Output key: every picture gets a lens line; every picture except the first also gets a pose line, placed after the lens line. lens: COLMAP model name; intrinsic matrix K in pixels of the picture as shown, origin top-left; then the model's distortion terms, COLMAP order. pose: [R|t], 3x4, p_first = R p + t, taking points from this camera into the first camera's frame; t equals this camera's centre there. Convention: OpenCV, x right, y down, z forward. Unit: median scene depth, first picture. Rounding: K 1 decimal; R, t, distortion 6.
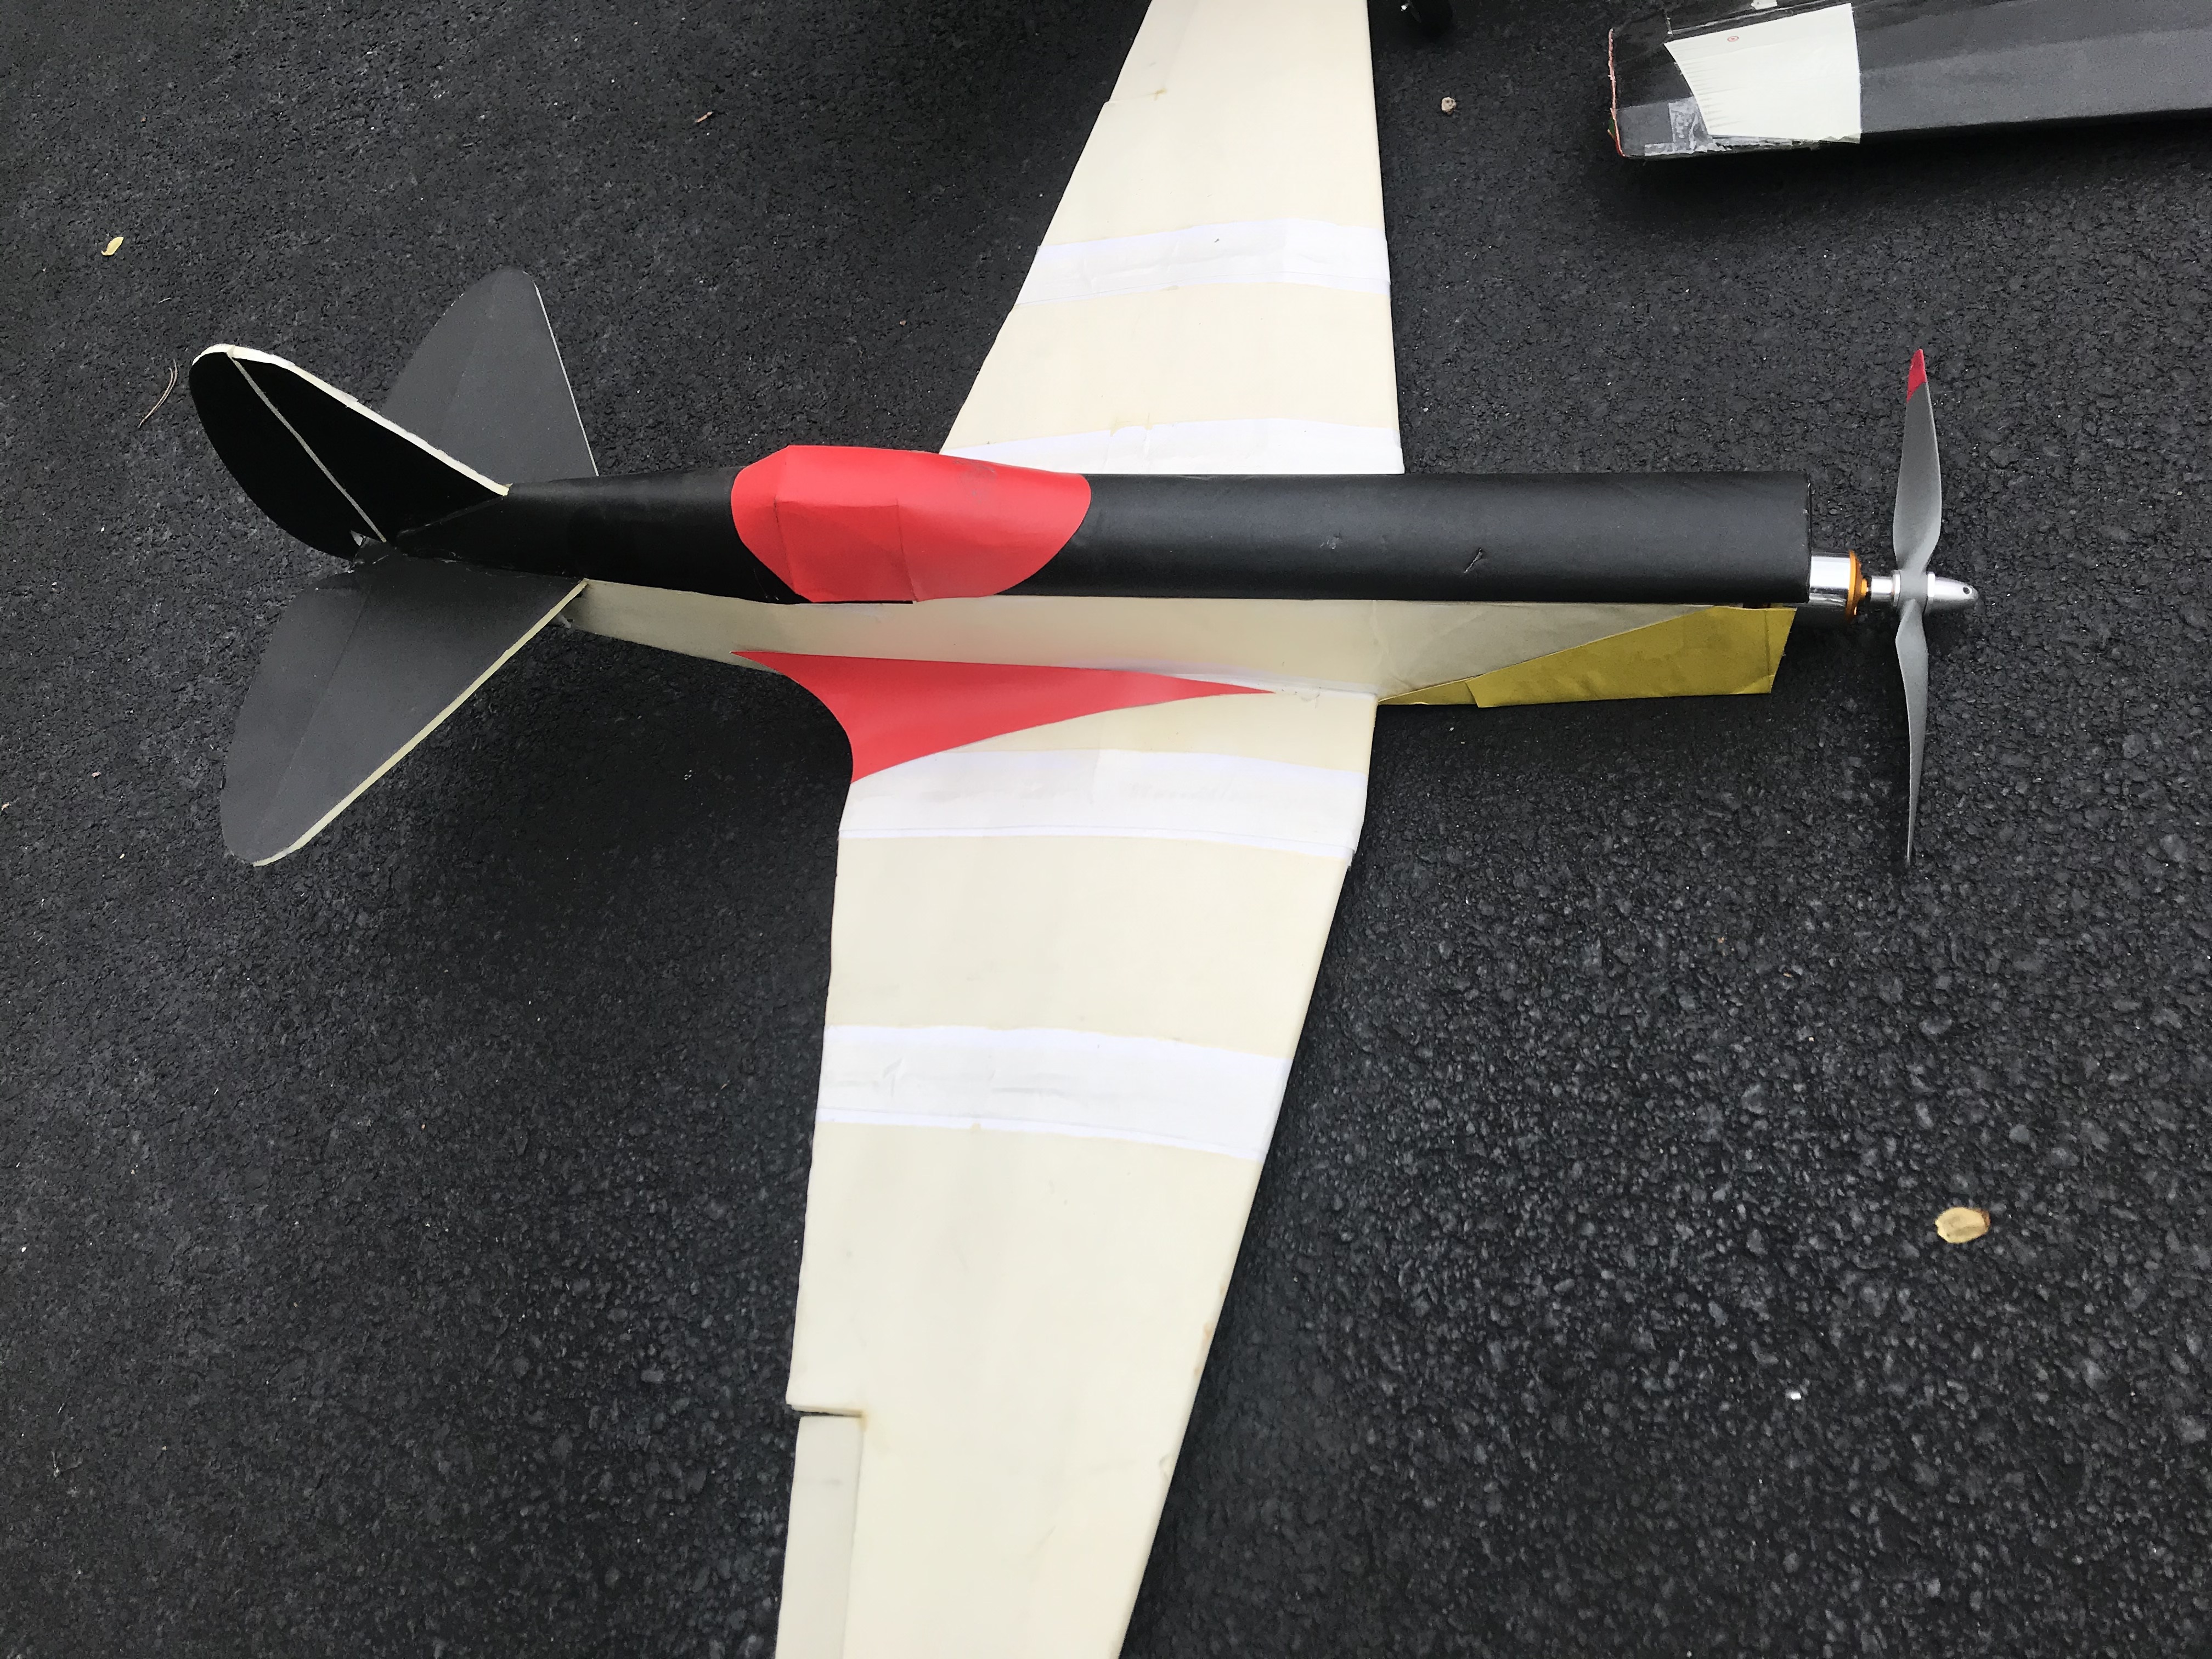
lens RADIAL K [[1847.9, 0, 1102.3], [0, 1847.9, 828.5], [0, 0, 1]] dist [0.032801, -0.024640]
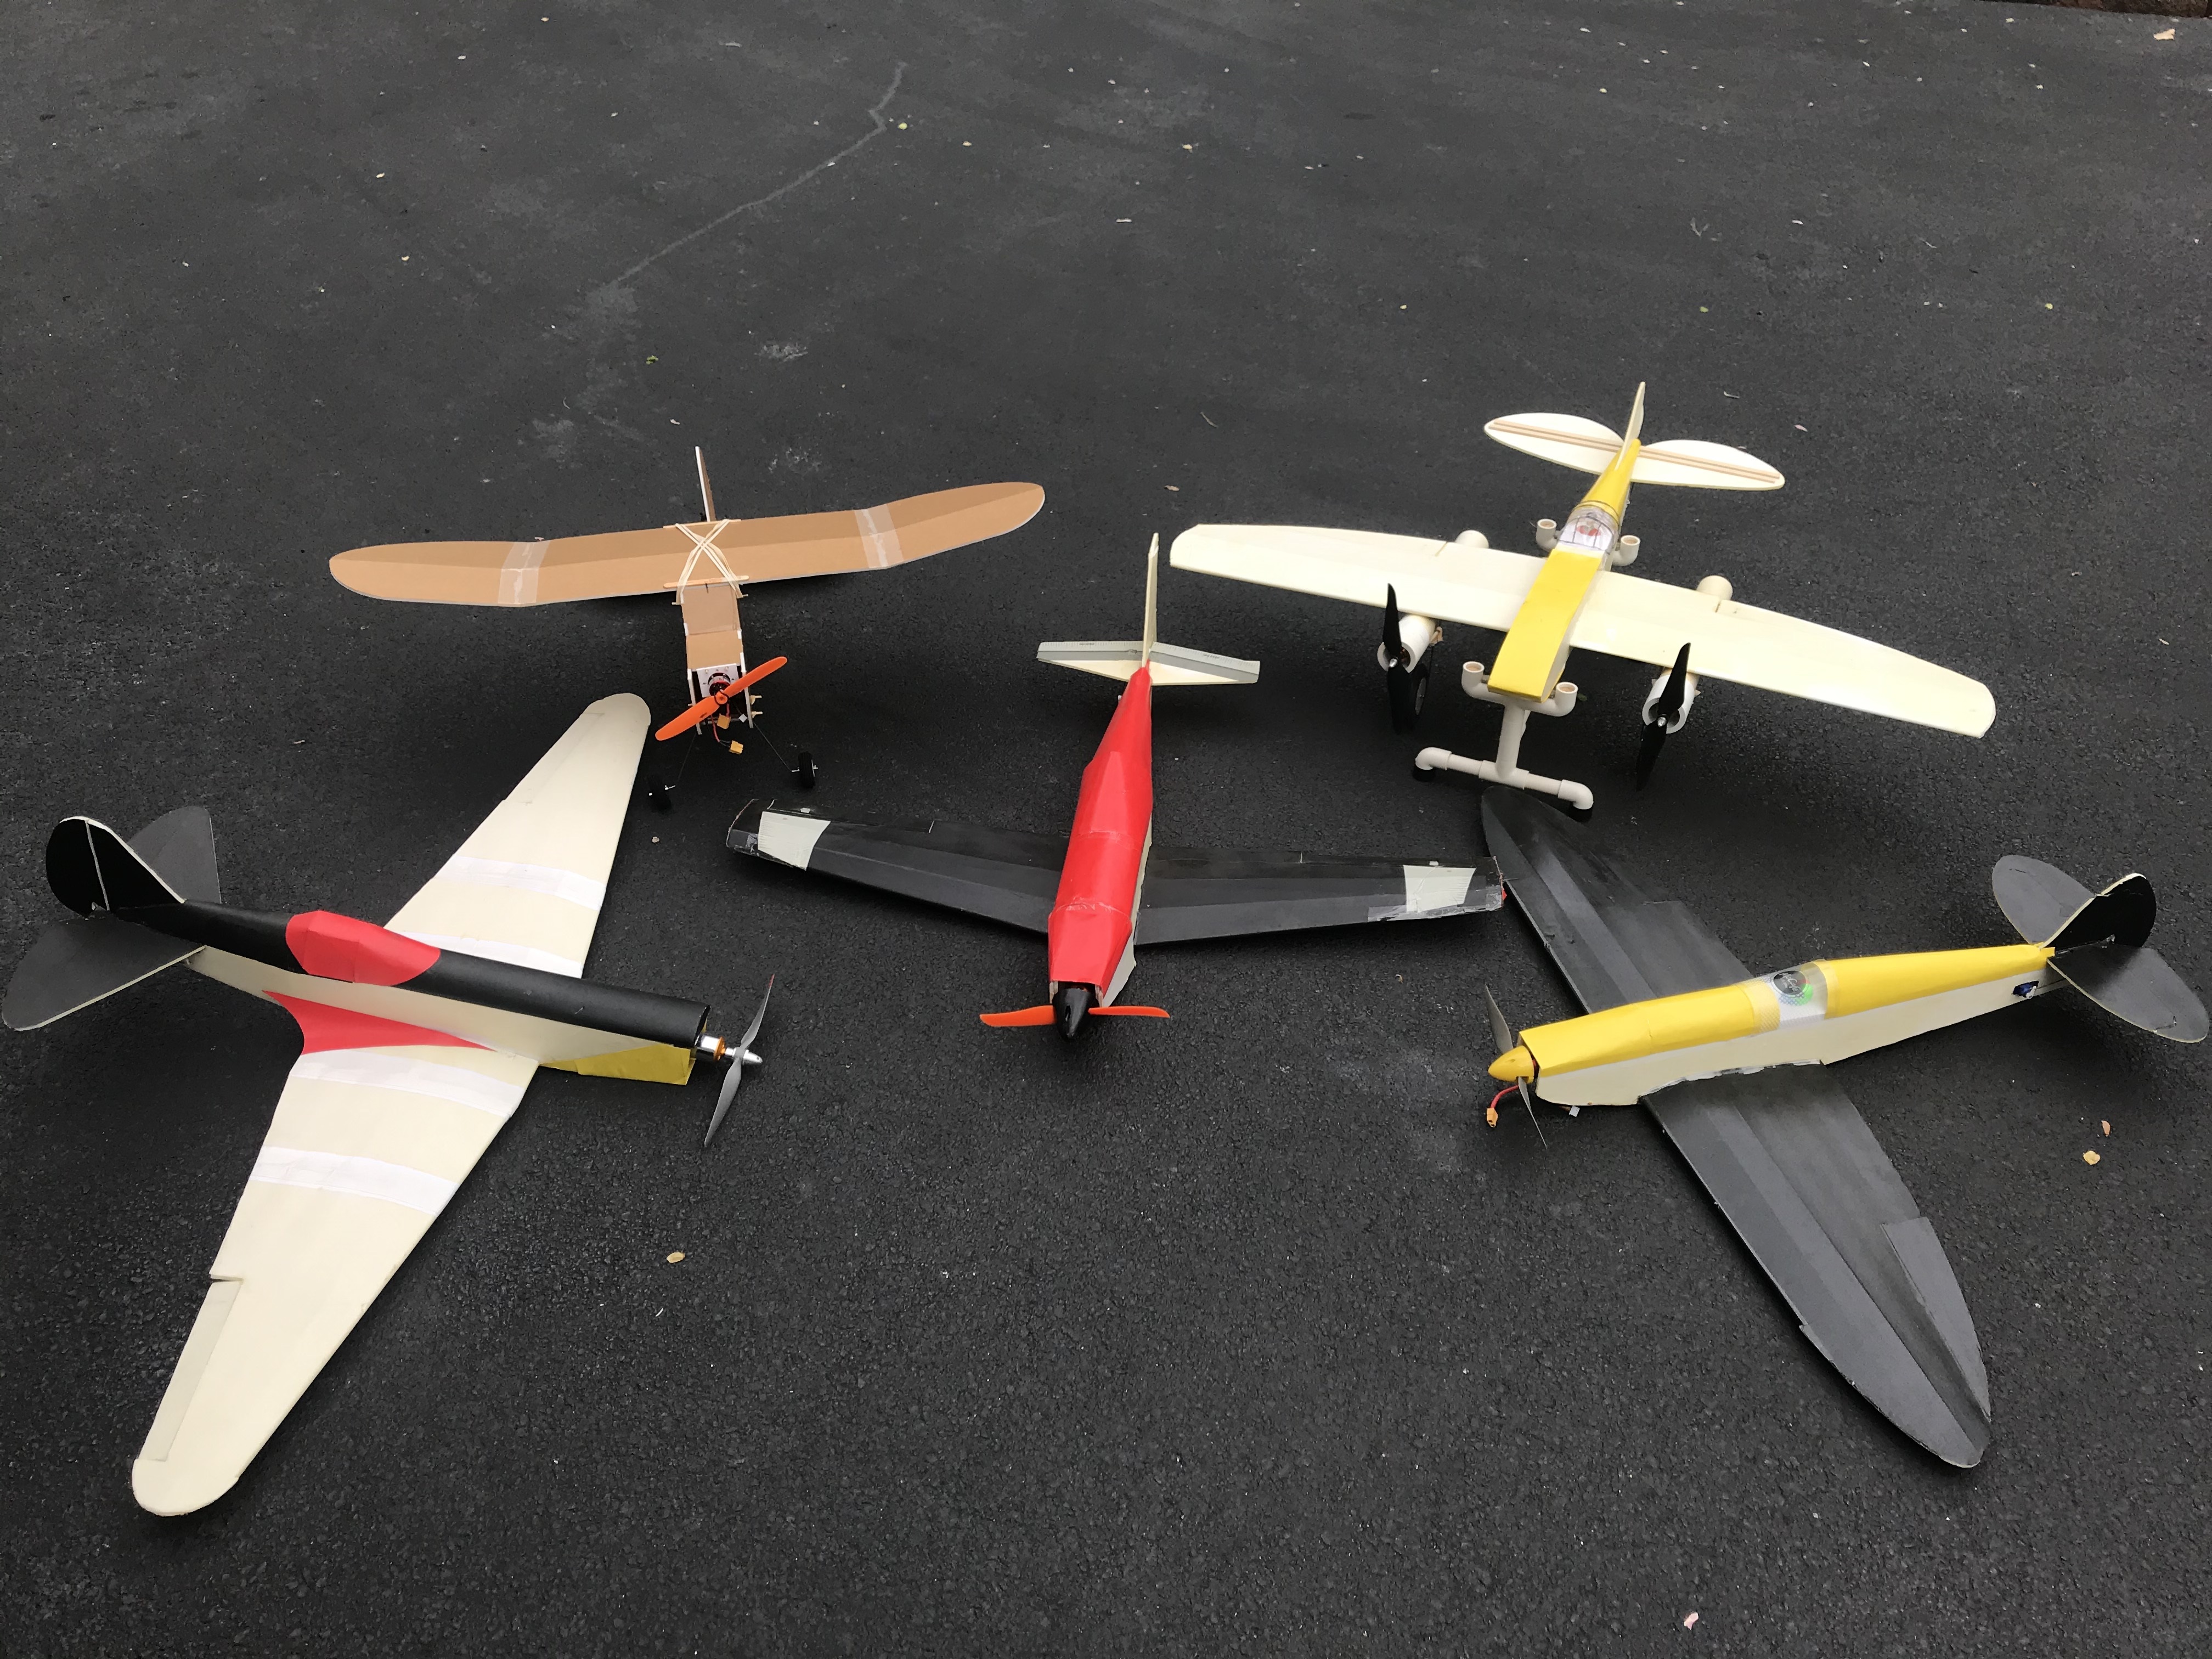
lens RADIAL K [[1847.9, 0, 1114.3], [0, 1847.9, 829.1], [0, 0, 1]] dist [0.032801, -0.024640]
pose [[0.932841, 0.244667, 0.264471, 0.140117], [-0.145054, 0.926979, -0.345933, 0.401619], [-0.329797, 0.284338, 0.900214, -1.632233]]
